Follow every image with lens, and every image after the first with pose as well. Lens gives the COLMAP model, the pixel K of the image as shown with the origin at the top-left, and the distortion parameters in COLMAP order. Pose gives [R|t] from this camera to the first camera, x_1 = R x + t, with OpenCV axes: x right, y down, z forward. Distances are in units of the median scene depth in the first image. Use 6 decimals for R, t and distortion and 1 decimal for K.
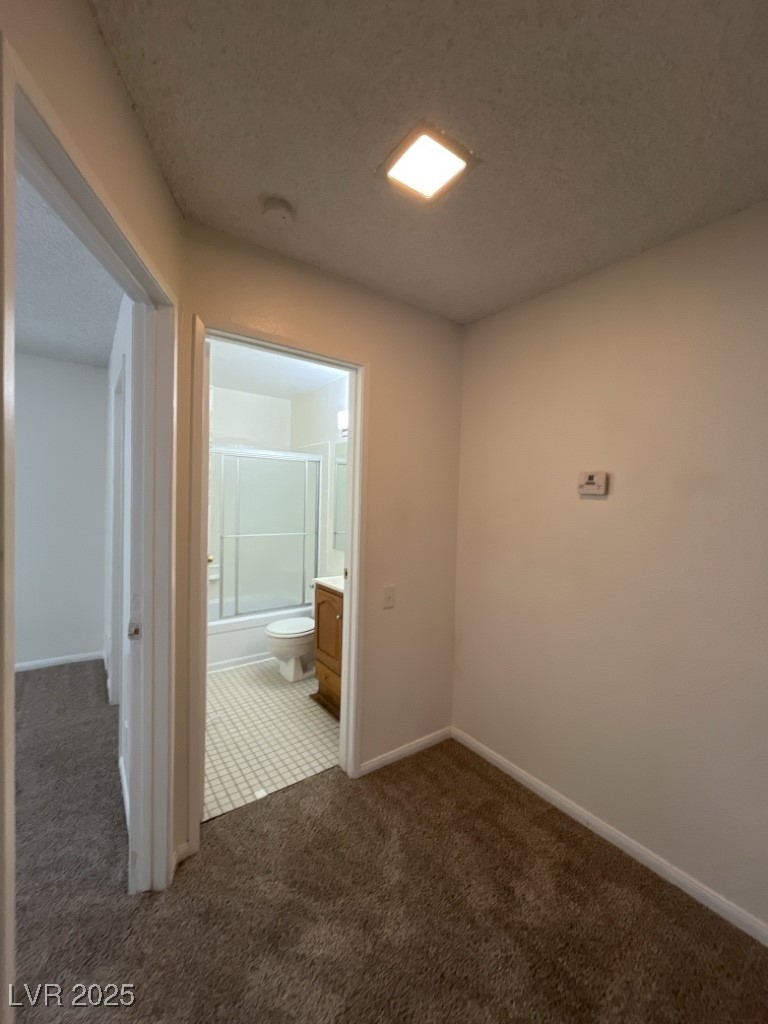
lens RADIAL K [[411.6, 0, 383.1], [0, 411.6, 508.1], [0, 0, 1]] dist [0.002021, -0.000111]
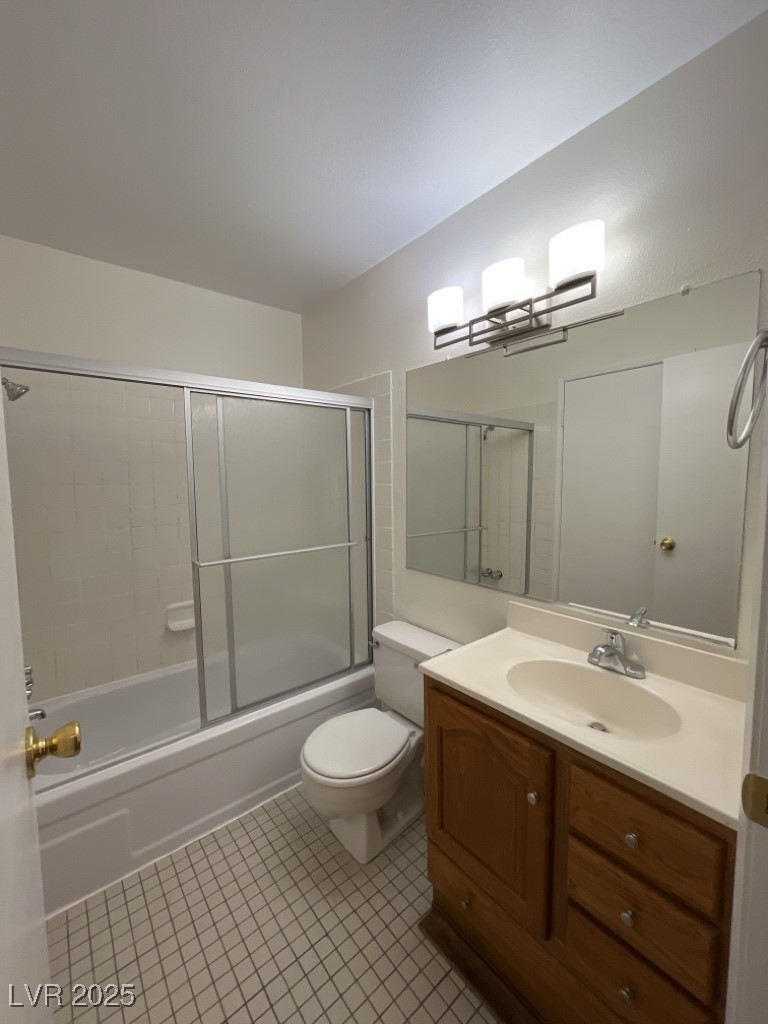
lens RADIAL K [[411.6, 0, 386.7], [0, 411.6, 514.4], [0, 0, 1]] dist [0.002021, -0.000111]
pose [[0.997714, -0.038123, 0.055801, -0.192390], [0.034137, 0.996912, 0.070721, -0.014650], [-0.058324, -0.068654, 0.995934, 0.511442]]
